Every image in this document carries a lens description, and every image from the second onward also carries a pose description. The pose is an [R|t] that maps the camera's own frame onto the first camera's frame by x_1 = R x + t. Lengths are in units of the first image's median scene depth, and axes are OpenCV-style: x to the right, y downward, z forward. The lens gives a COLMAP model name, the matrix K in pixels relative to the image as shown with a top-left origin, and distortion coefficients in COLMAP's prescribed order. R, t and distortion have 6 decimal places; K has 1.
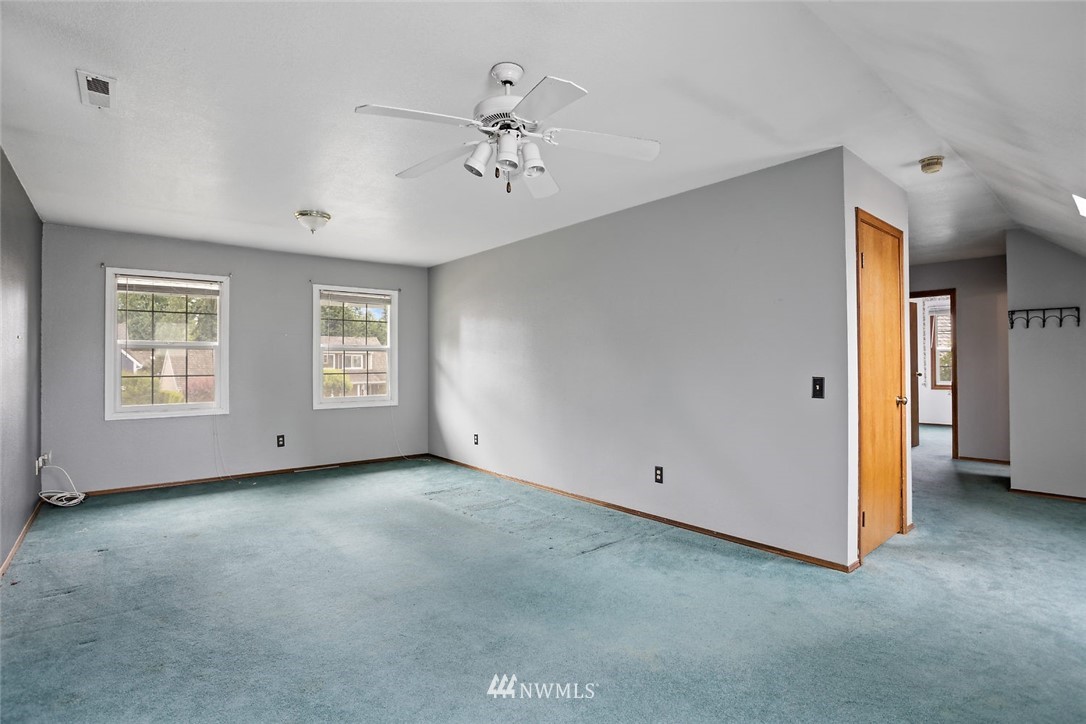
lens RADIAL K [[512.9, 0, 542.1], [0, 512.9, 357.6], [0, 0, 1]] dist [0.001101, 0.000797]
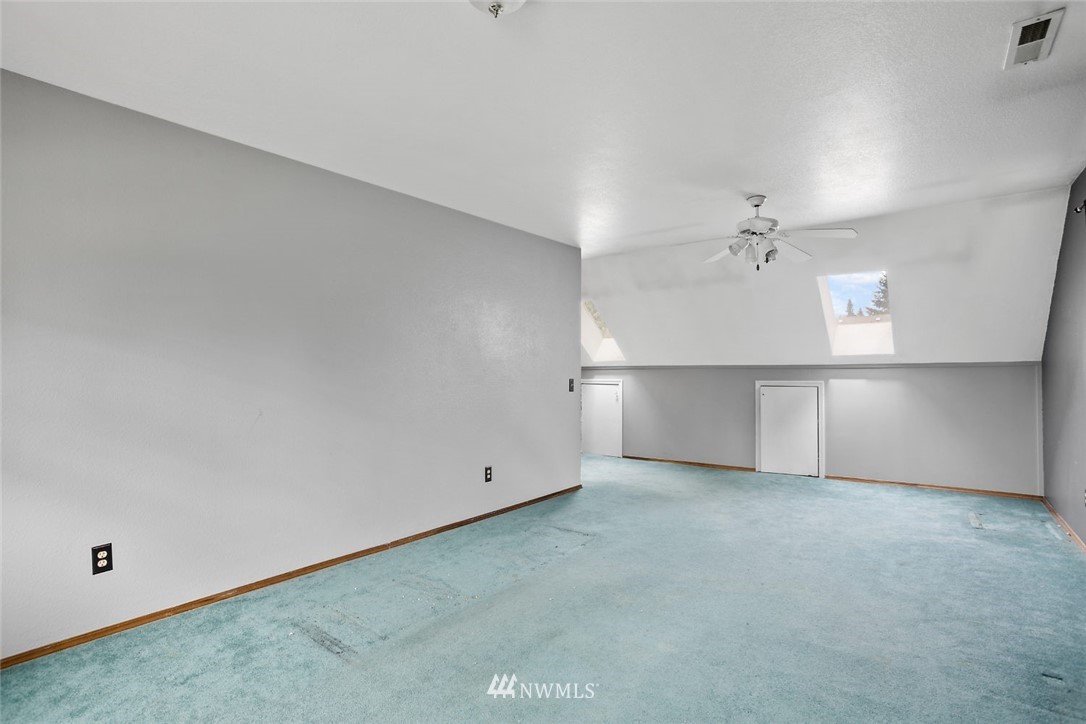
lens RADIAL K [[512.9, 0, 542.1], [0, 512.9, 357.6], [0, 0, 1]] dist [0.001101, 0.000797]
pose [[-0.189645, 0.041309, 0.980983, -0.857851], [-0.005986, 0.999047, -0.043227, 0.030662], [-0.981835, -0.014070, -0.189217, 1.096538]]
